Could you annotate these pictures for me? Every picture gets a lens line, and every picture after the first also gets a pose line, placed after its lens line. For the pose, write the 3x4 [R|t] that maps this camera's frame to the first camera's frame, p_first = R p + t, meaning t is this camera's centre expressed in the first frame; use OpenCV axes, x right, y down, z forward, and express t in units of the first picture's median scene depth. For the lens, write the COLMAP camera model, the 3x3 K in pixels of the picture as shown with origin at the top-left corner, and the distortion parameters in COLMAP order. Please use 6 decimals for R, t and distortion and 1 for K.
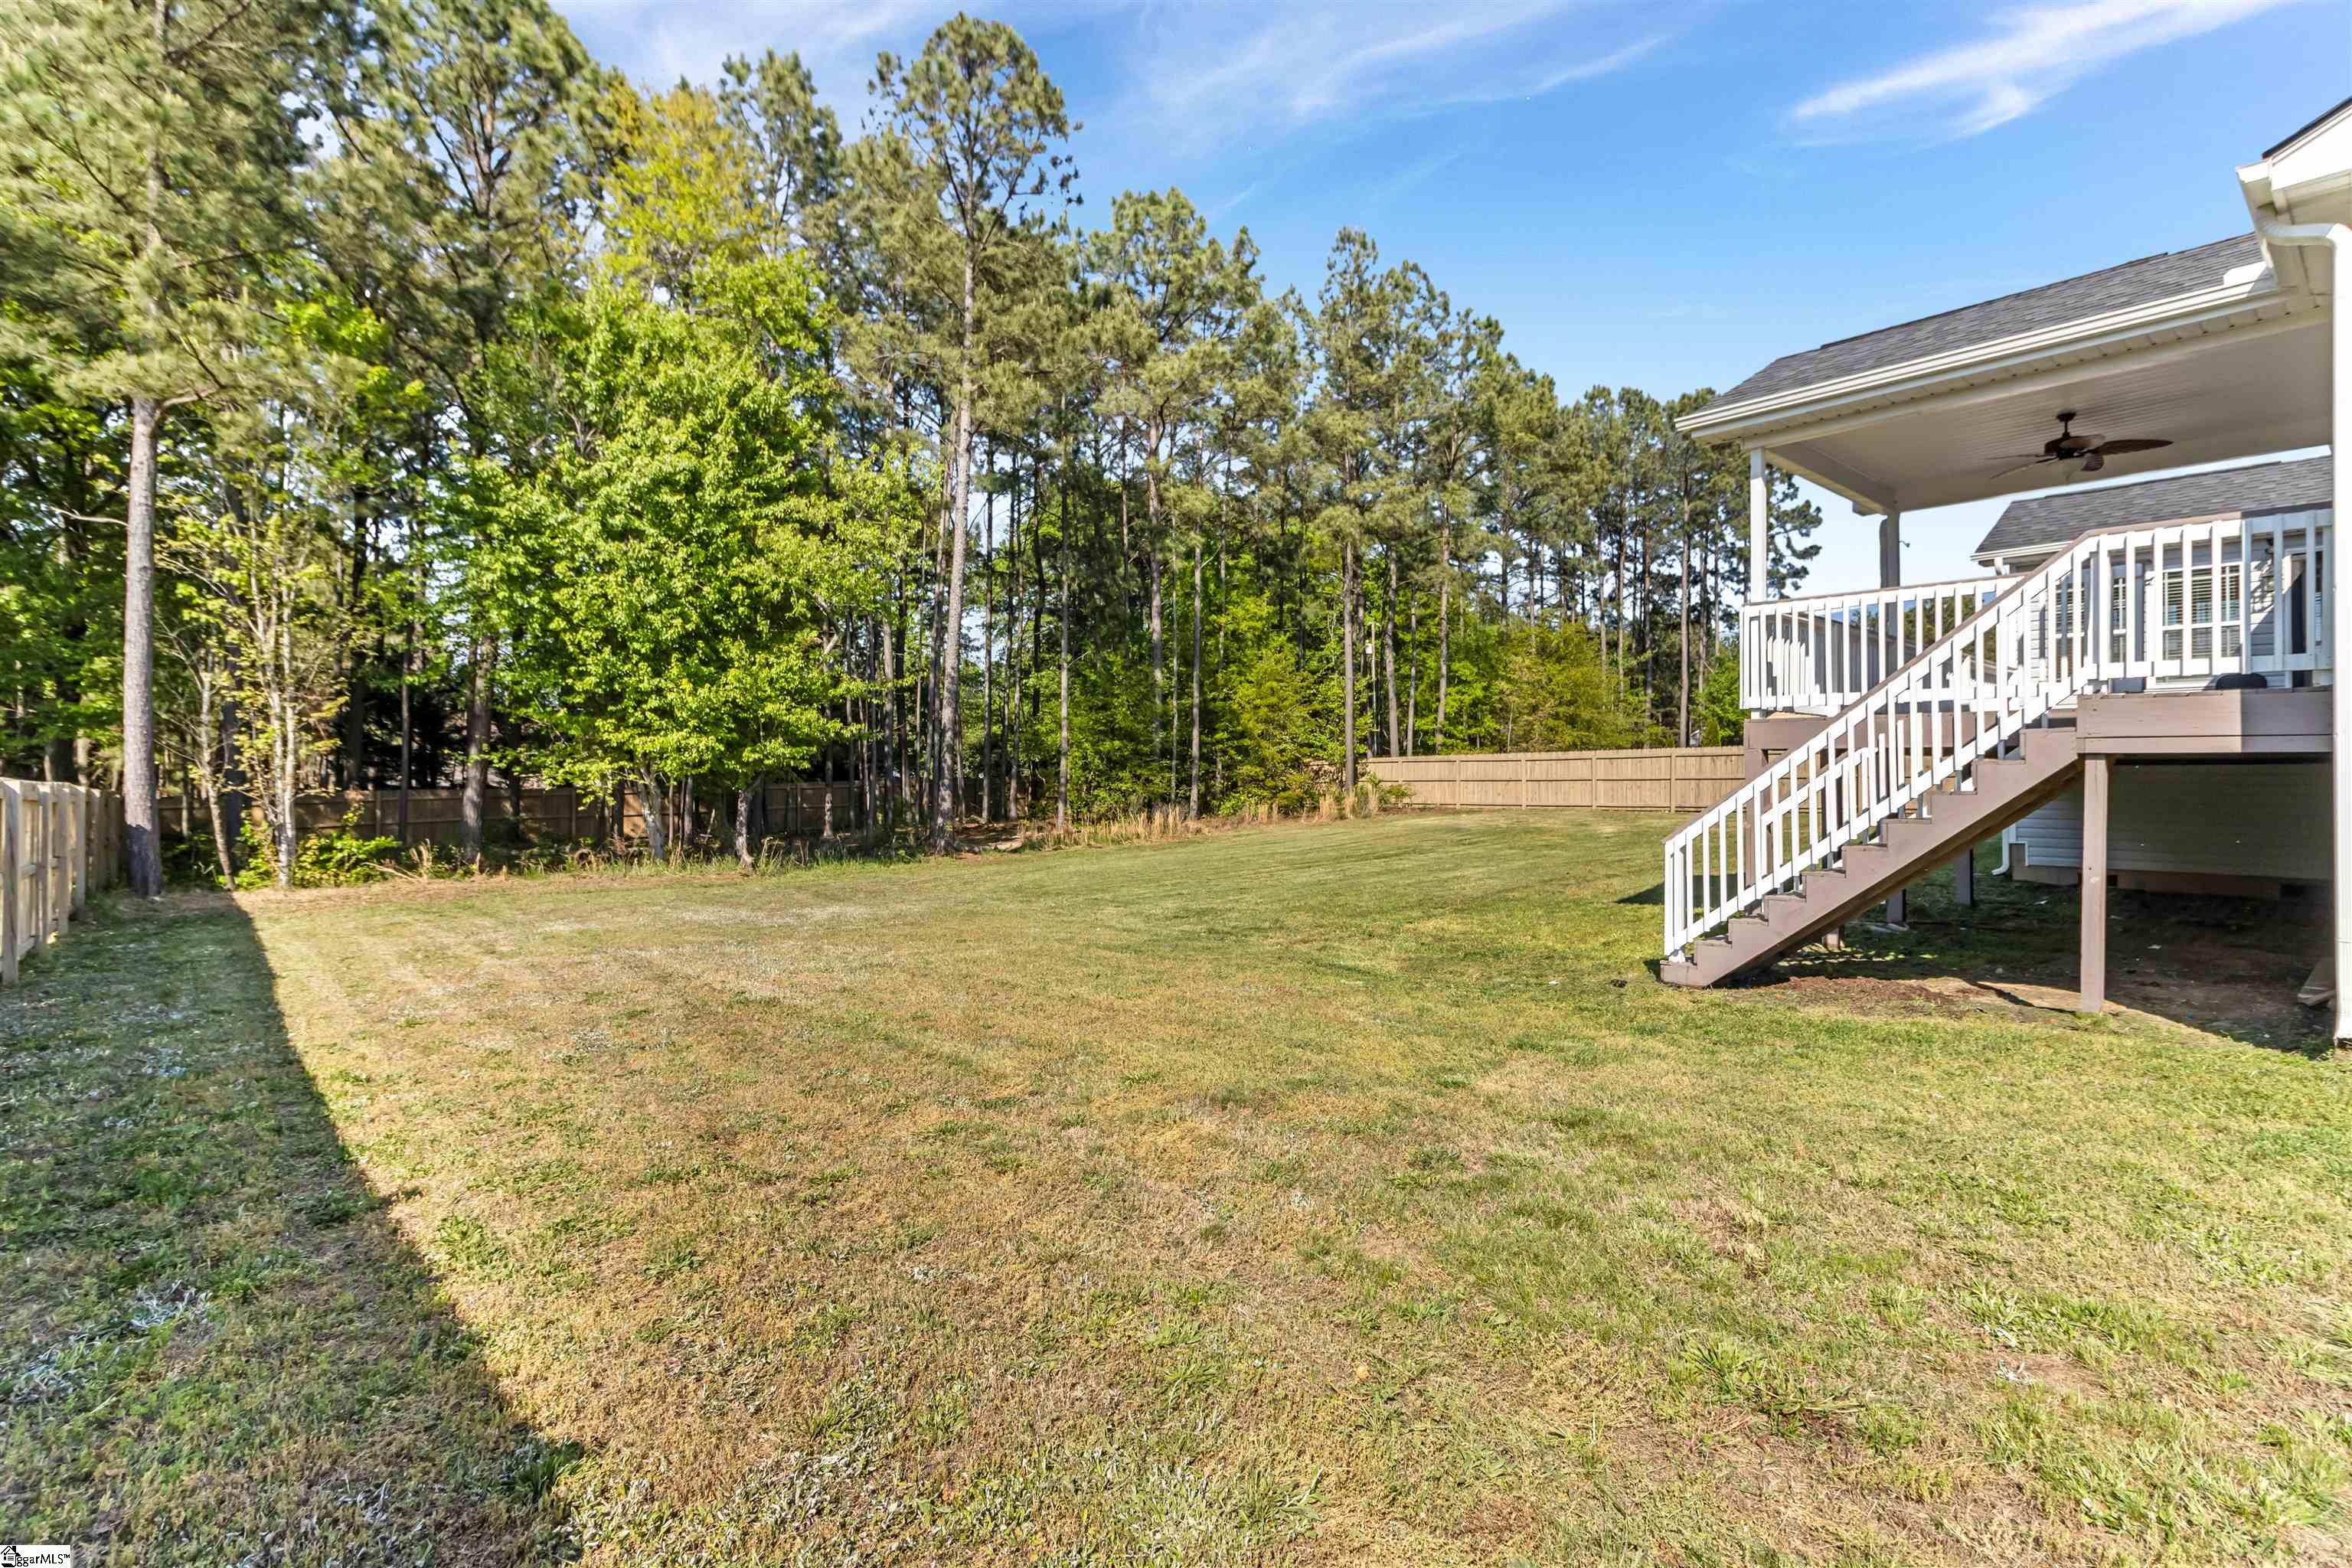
lens RADIAL K [[1118.9, 0, 1184.7], [0, 1118.9, 776.2], [0, 0, 1]] dist [0.001839, -0.000240]
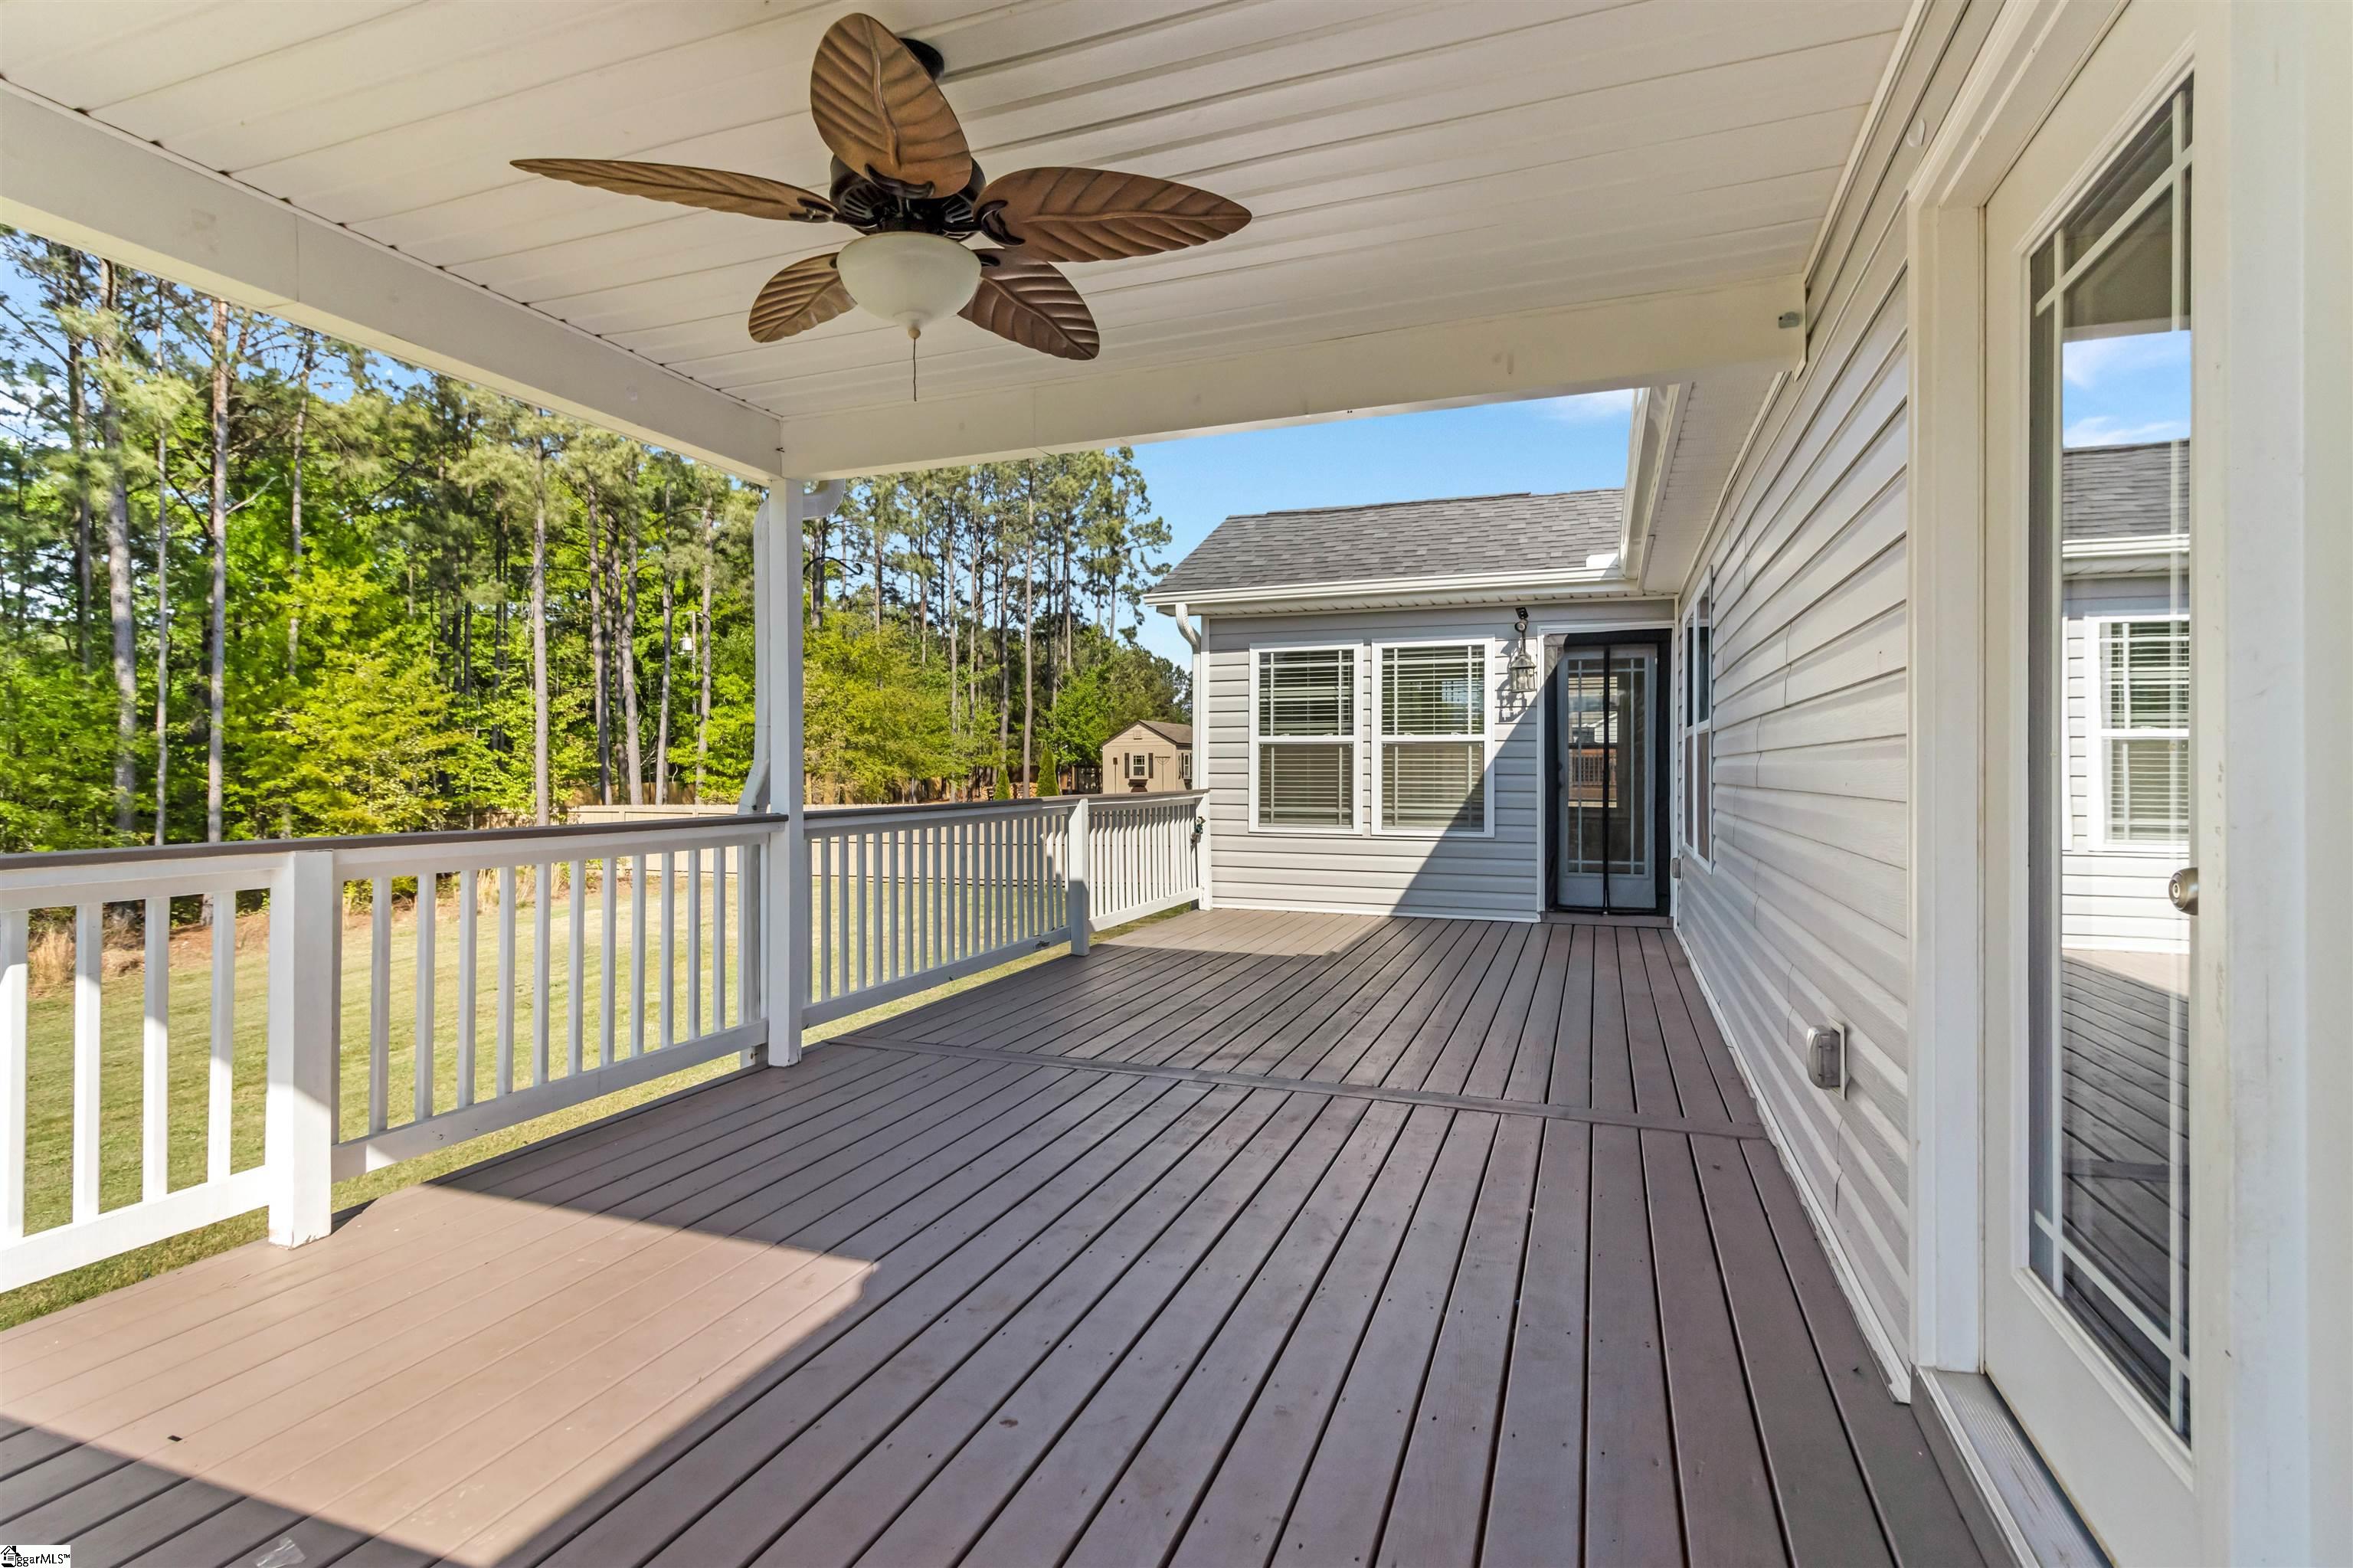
lens RADIAL K [[1119.4, 0, 1175.9], [0, 1119.4, 774.9], [0, 0, 1]] dist [0.001839, -0.000240]
pose [[0.887376, -0.004743, 0.461021, 0.119007], [0.000979, 0.999964, 0.008404, -0.028884], [-0.461045, -0.007006, 0.887349, 0.124440]]
